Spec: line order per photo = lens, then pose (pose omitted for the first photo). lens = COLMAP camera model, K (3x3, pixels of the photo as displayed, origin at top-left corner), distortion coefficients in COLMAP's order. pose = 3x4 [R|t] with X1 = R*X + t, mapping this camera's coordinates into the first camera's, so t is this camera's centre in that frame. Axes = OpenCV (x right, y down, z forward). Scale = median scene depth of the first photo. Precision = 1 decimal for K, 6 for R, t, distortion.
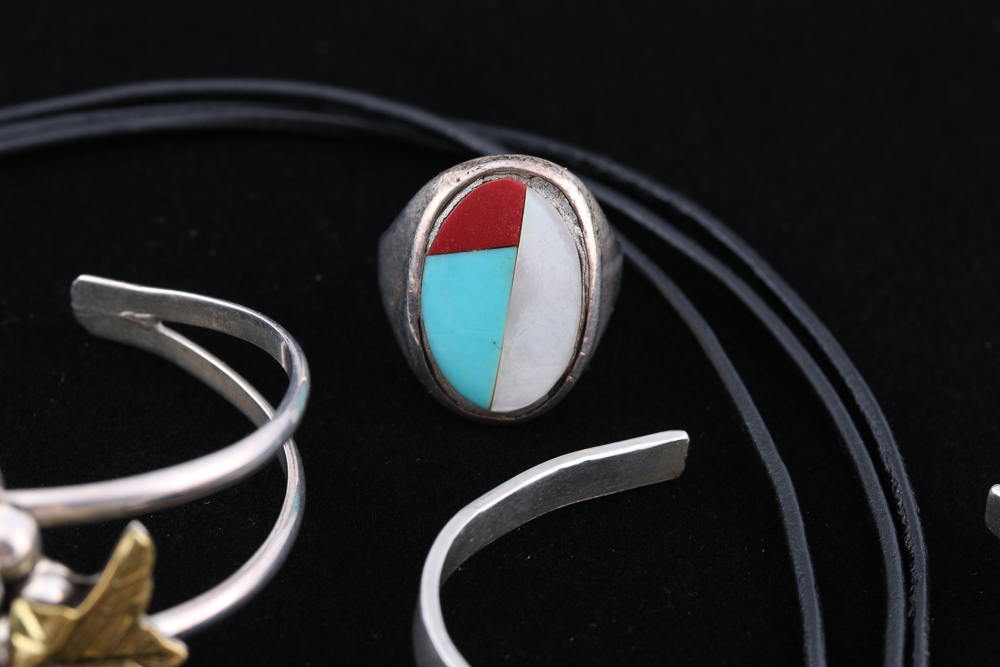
lens RADIAL K [[3958.2, 0, 500.0], [0, 3958.2, 333.5], [0, 0, 1]] dist [-0.178212, 0.912968]
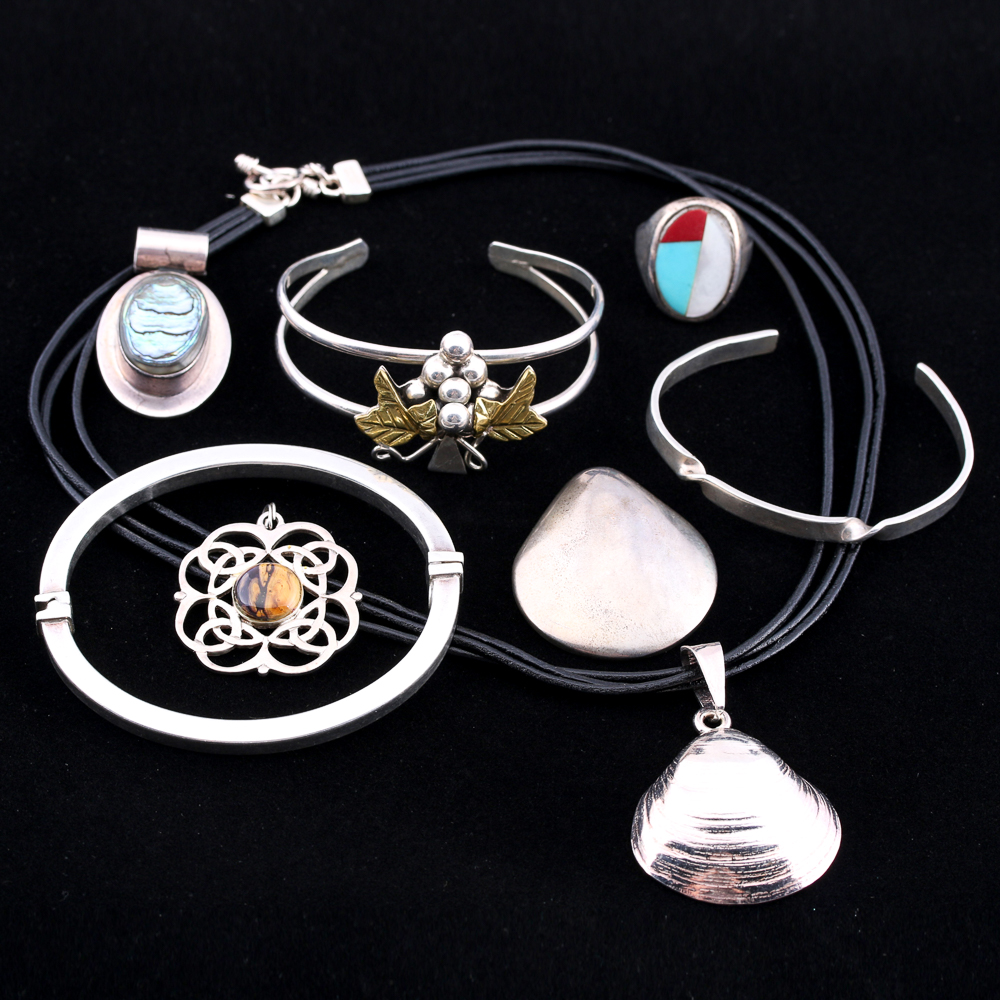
lens RADIAL K [[3829.6, 0, 500.0], [0, 3829.6, 500.0], [0, 0, 1]] dist [-0.129768, 1.841387]
pose [[0.997720, 0.047601, -0.047839, 0.001068], [-0.042766, 0.994321, 0.097449, -0.079209], [0.052206, -0.095180, 0.994090, -1.068882]]
